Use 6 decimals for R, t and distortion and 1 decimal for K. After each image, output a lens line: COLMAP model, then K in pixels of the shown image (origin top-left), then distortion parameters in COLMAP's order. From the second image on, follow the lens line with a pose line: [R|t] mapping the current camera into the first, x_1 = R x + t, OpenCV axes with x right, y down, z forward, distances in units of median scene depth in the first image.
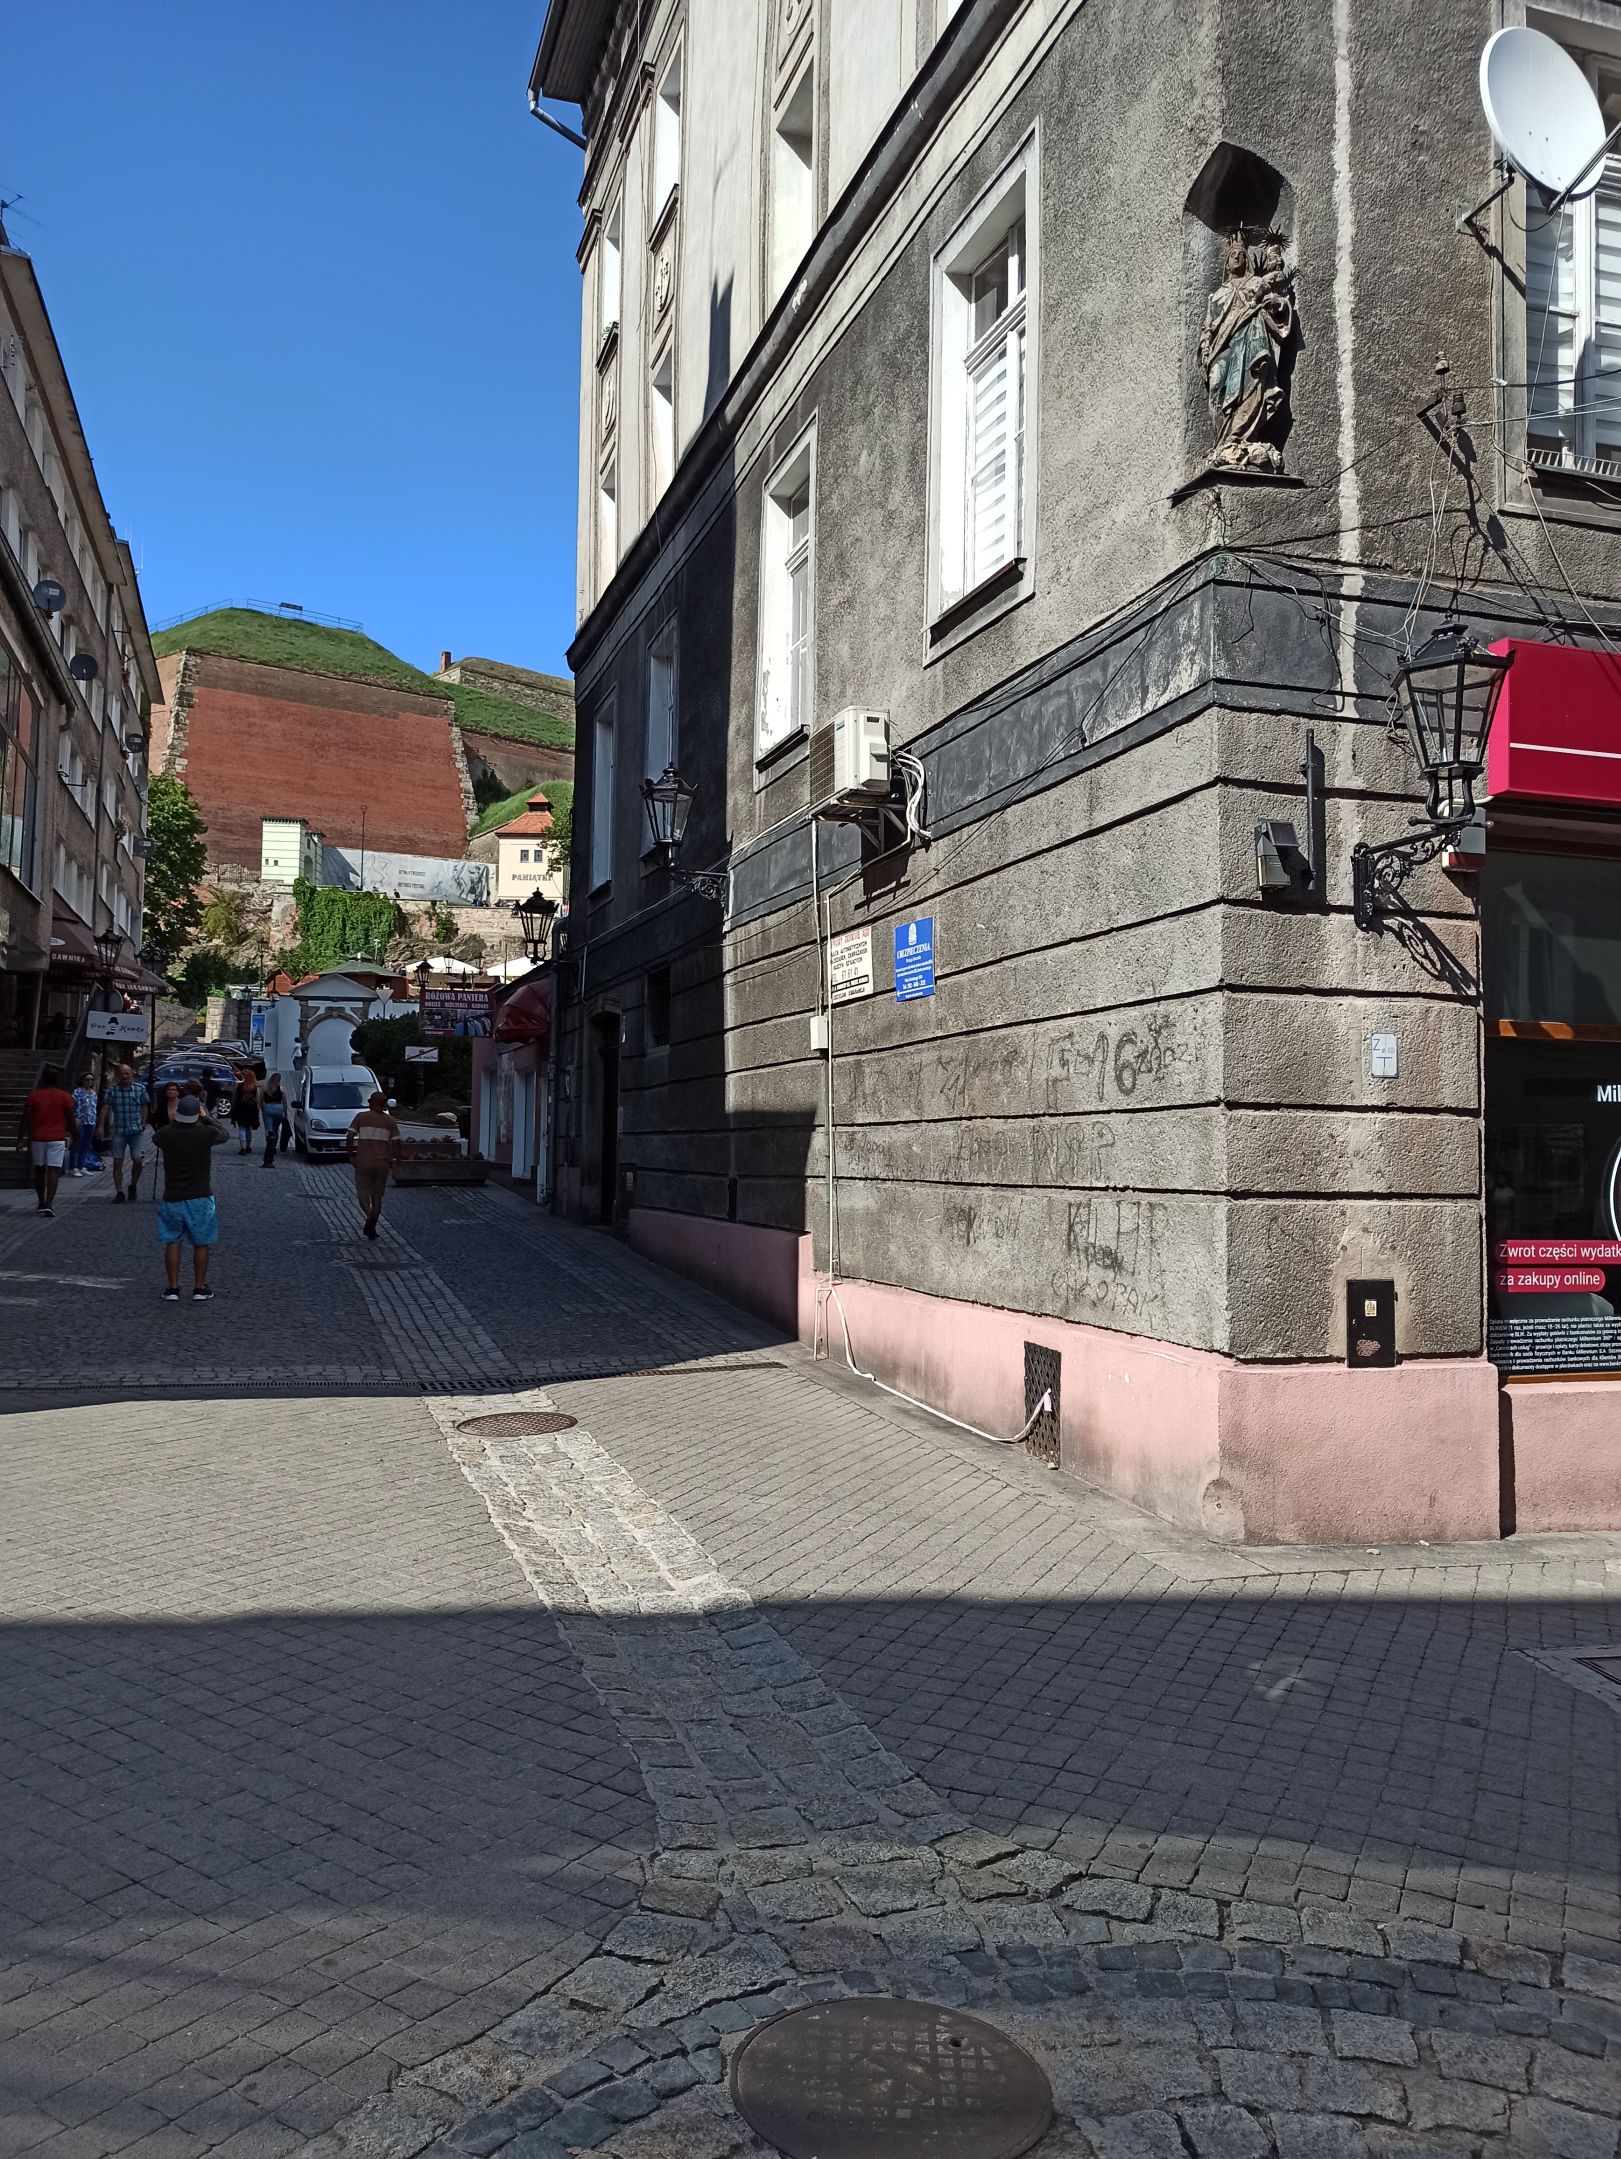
lens RADIAL K [[1575.6, 0, 830.5], [0, 1575.6, 1075.4], [0, 0, 1]] dist [0.068202, -0.061408]
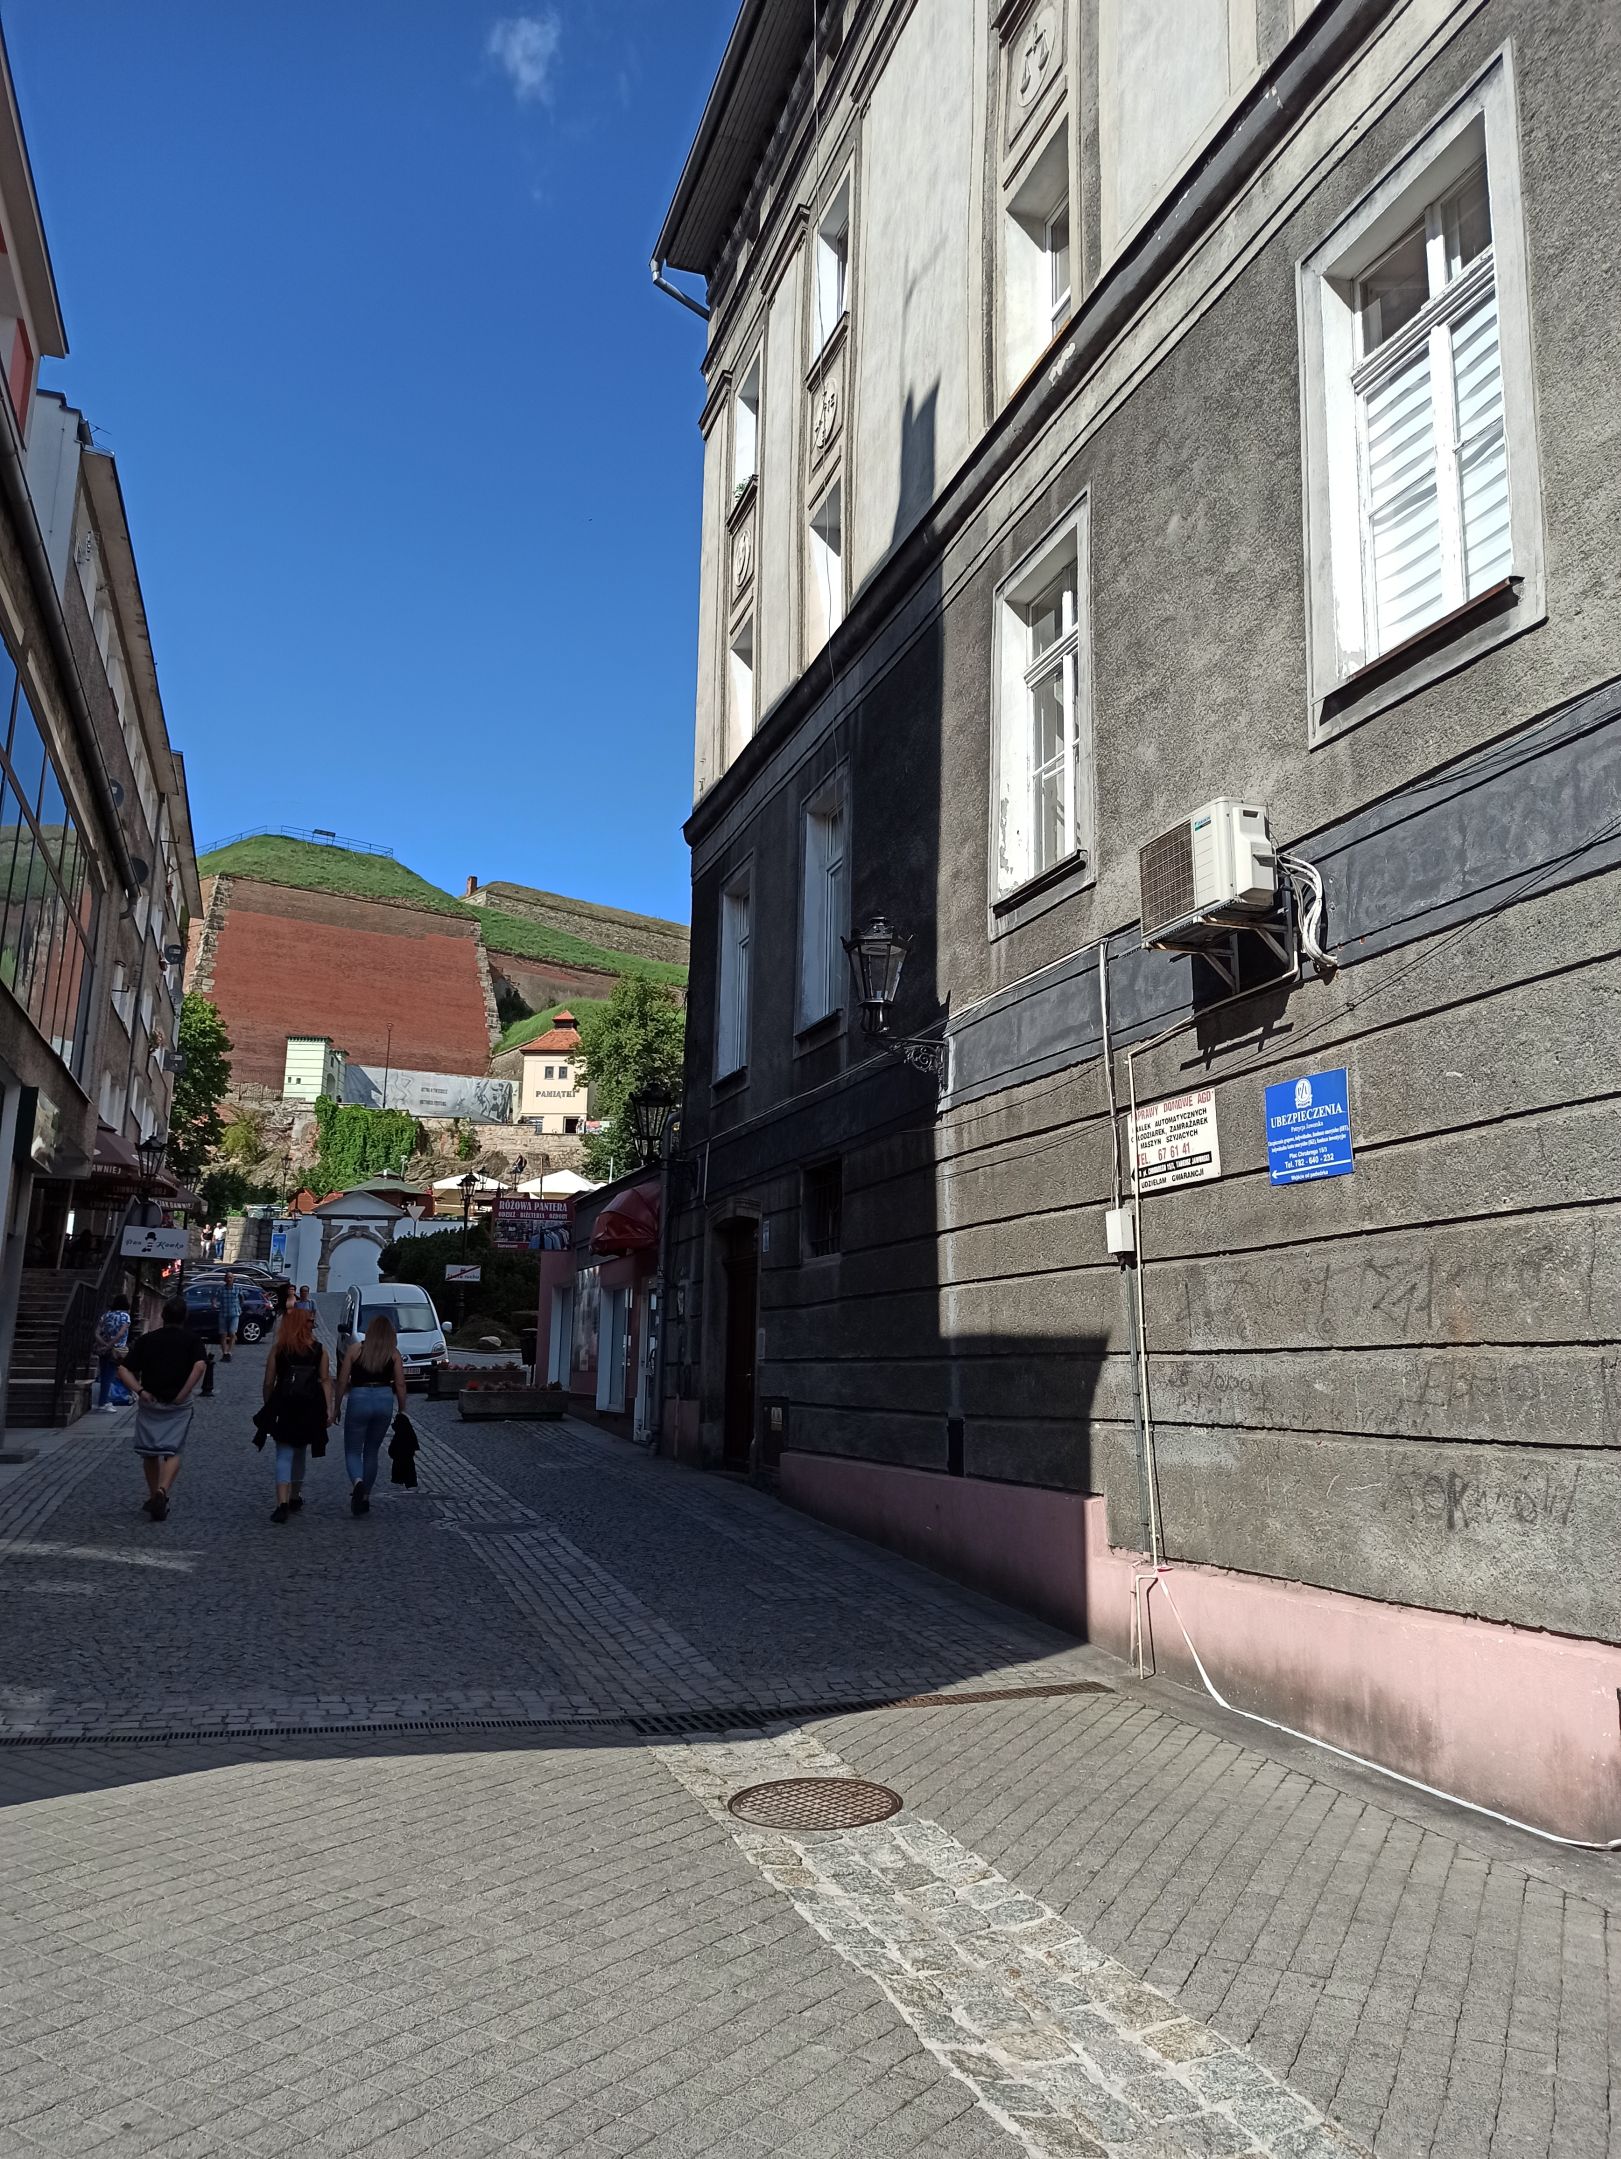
lens RADIAL K [[1575.6, 0, 830.5], [0, 1575.6, 1075.4], [0, 0, 1]] dist [0.068202, -0.061408]
pose [[0.999991, -0.002718, -0.003103, -0.121352], [0.002262, 0.990348, -0.138586, 0.003889], [0.003449, 0.138578, 0.990346, 0.180728]]
